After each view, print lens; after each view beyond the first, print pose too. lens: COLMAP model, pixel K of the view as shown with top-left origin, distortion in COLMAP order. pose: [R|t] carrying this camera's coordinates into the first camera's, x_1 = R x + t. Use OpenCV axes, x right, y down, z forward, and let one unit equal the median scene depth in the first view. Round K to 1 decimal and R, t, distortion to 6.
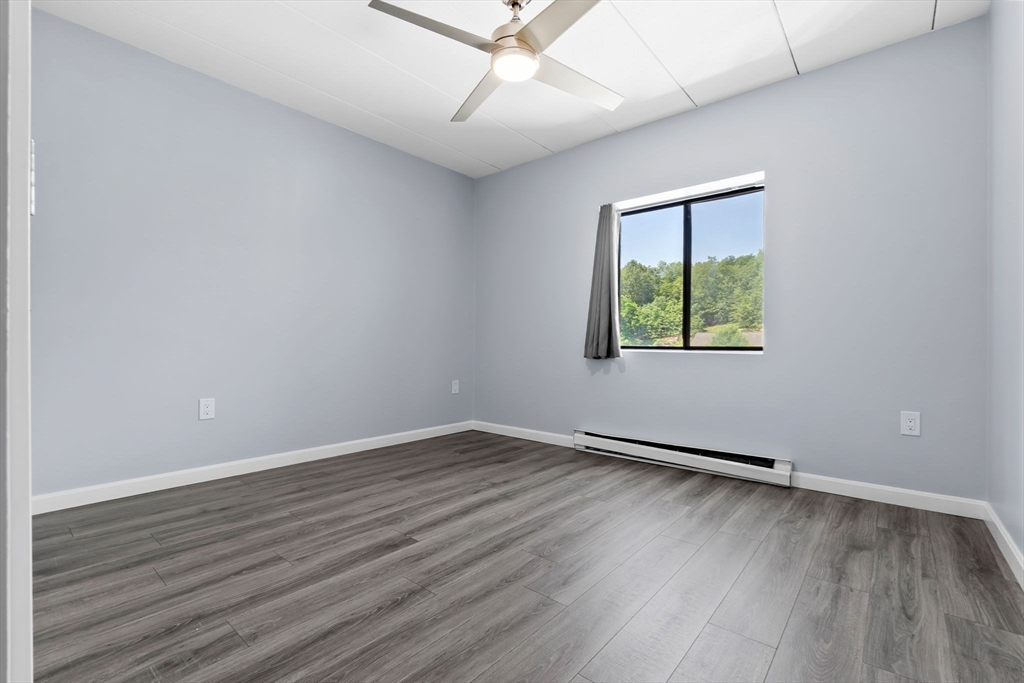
lens RADIAL K [[454.7, 0, 517.9], [0, 454.7, 337.1], [0, 0, 1]] dist [-0.004007, 0.000072]
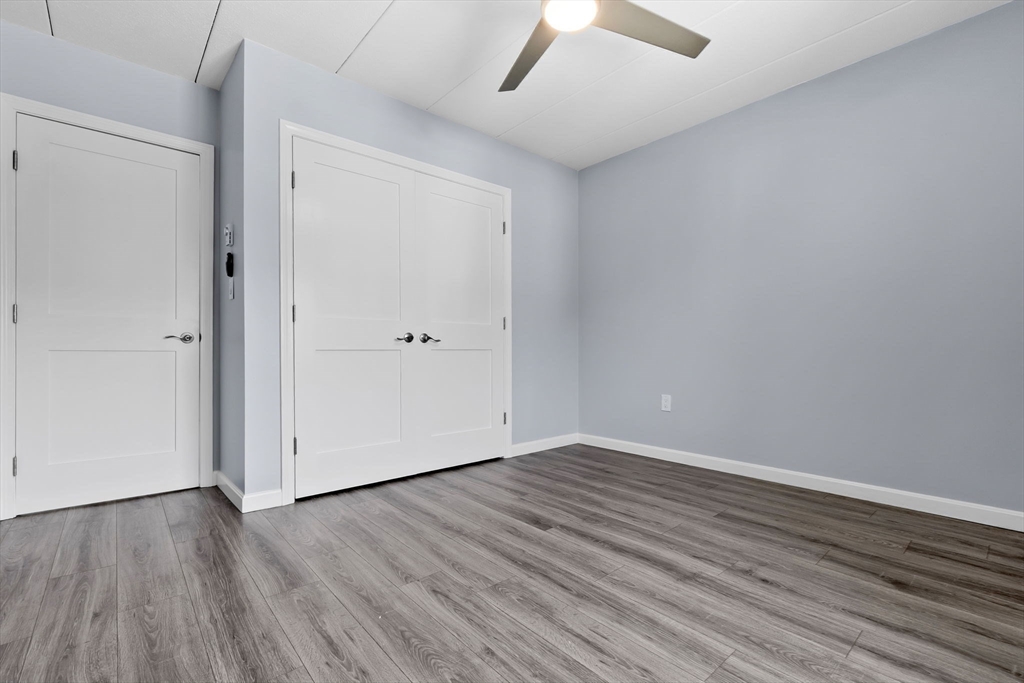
lens RADIAL K [[454.7, 0, 517.9], [0, 454.7, 337.1], [0, 0, 1]] dist [-0.004007, 0.000072]
pose [[-0.156055, -0.036977, -0.987056, 0.746694], [0.014873, 0.999098, -0.039780, 0.023068], [0.987636, -0.020888, -0.155364, 0.939456]]
